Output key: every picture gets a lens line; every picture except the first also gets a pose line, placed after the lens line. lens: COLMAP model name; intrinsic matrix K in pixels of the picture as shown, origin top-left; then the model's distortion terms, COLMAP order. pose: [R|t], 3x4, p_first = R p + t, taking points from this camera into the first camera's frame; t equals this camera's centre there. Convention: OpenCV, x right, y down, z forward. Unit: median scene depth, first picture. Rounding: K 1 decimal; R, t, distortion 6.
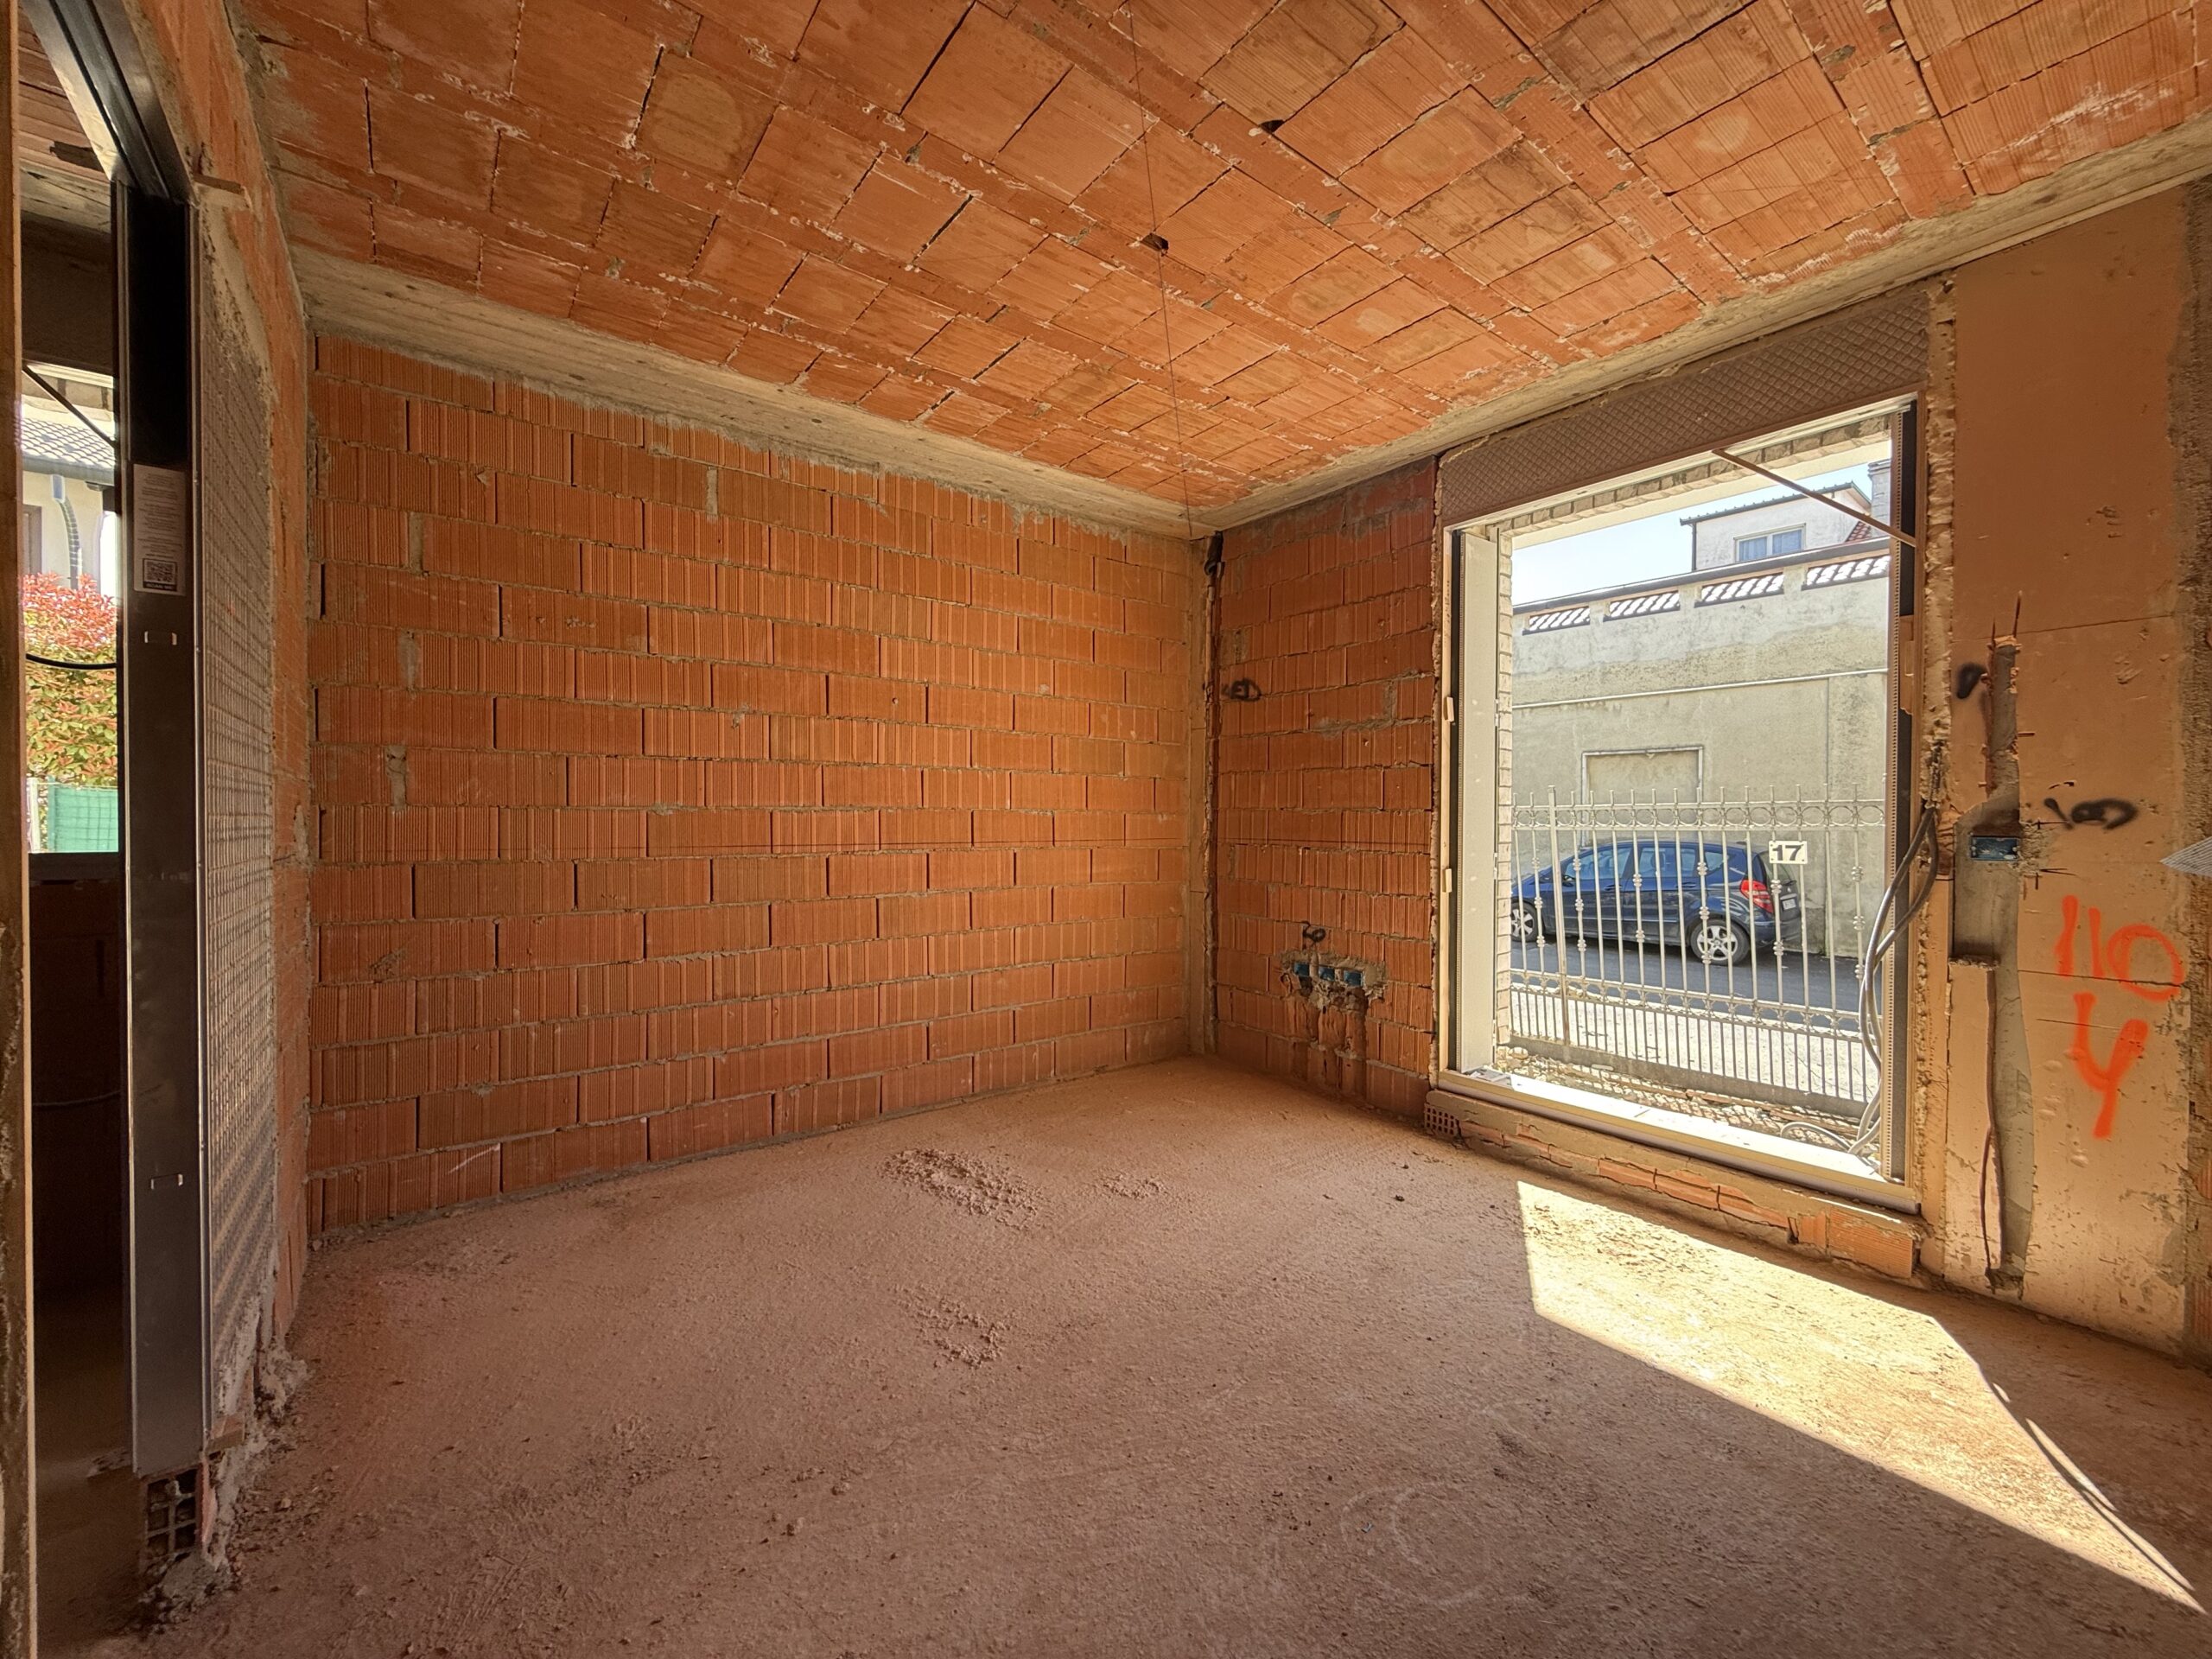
lens RADIAL K [[883.4, 0, 1096.8], [0, 883.4, 828.2], [0, 0, 1]] dist [-0.000732, 0.000144]
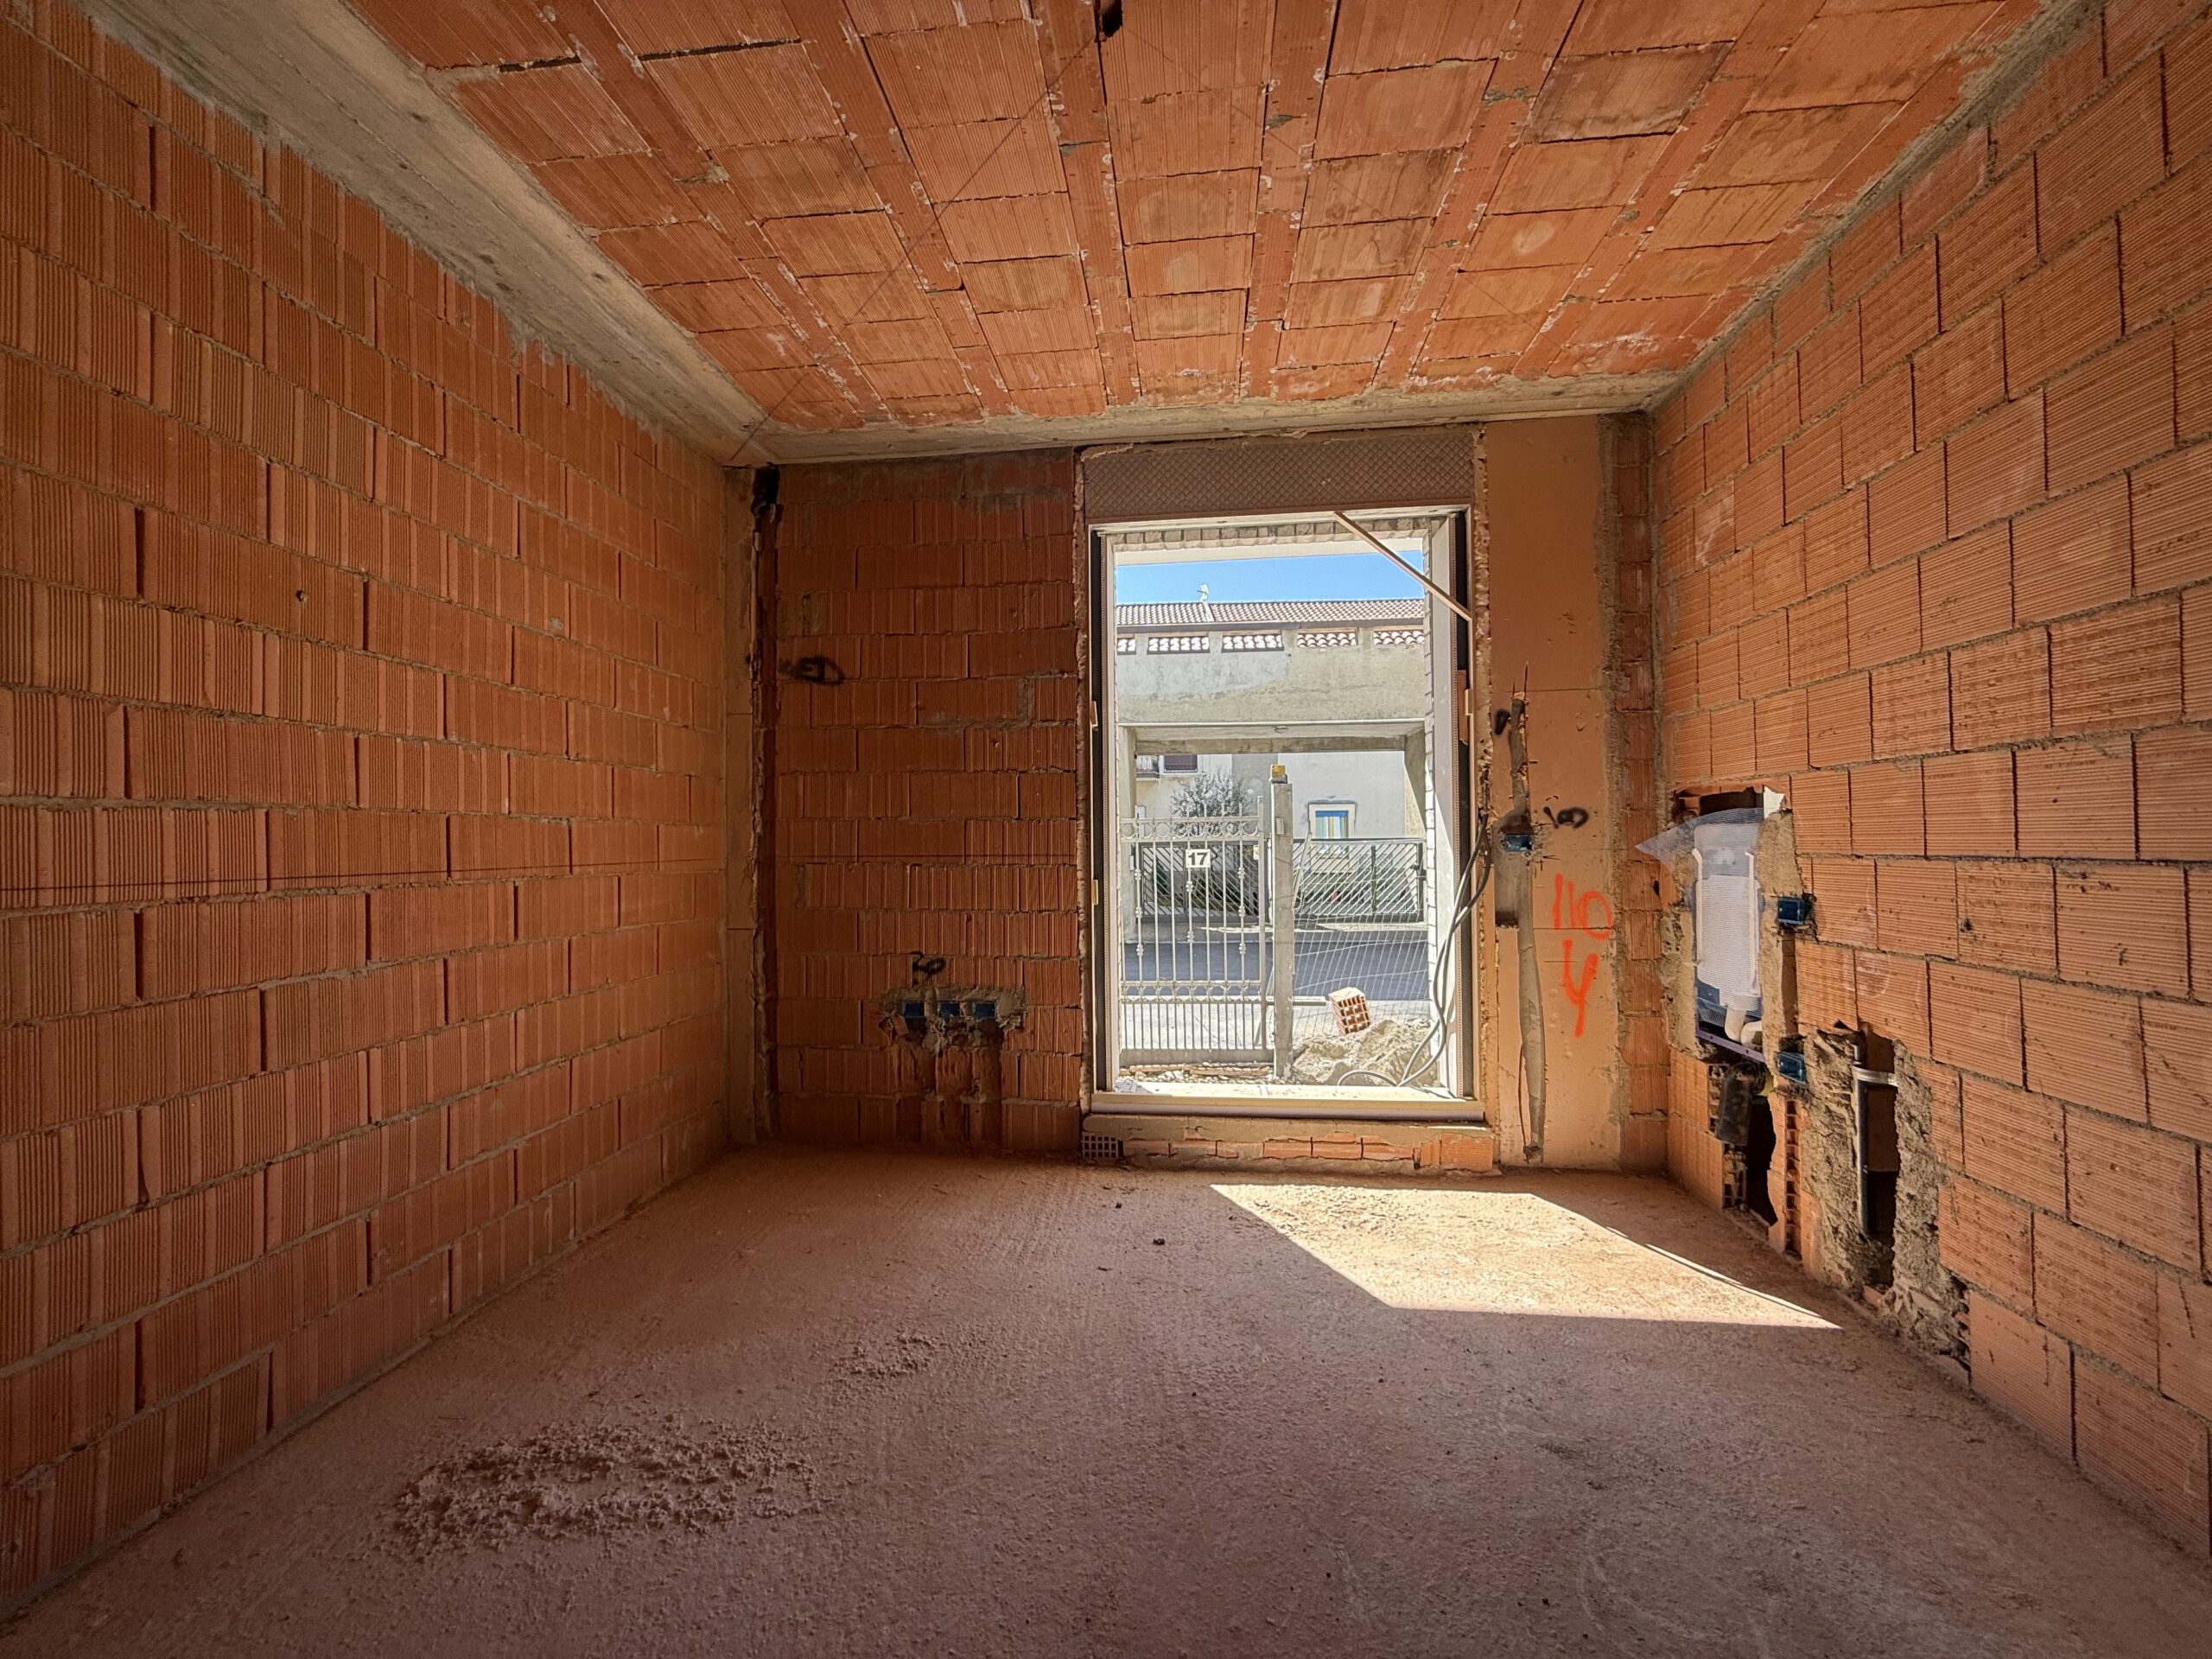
lens RADIAL K [[883.4, 0, 1096.8], [0, 883.4, 828.2], [0, 0, 1]] dist [-0.000732, 0.000144]
pose [[0.688673, 0.000391, 0.725072, -0.293912], [0.020258, 0.999599, -0.019780, 0.009099], [-0.724789, 0.028310, 0.688389, 0.336035]]
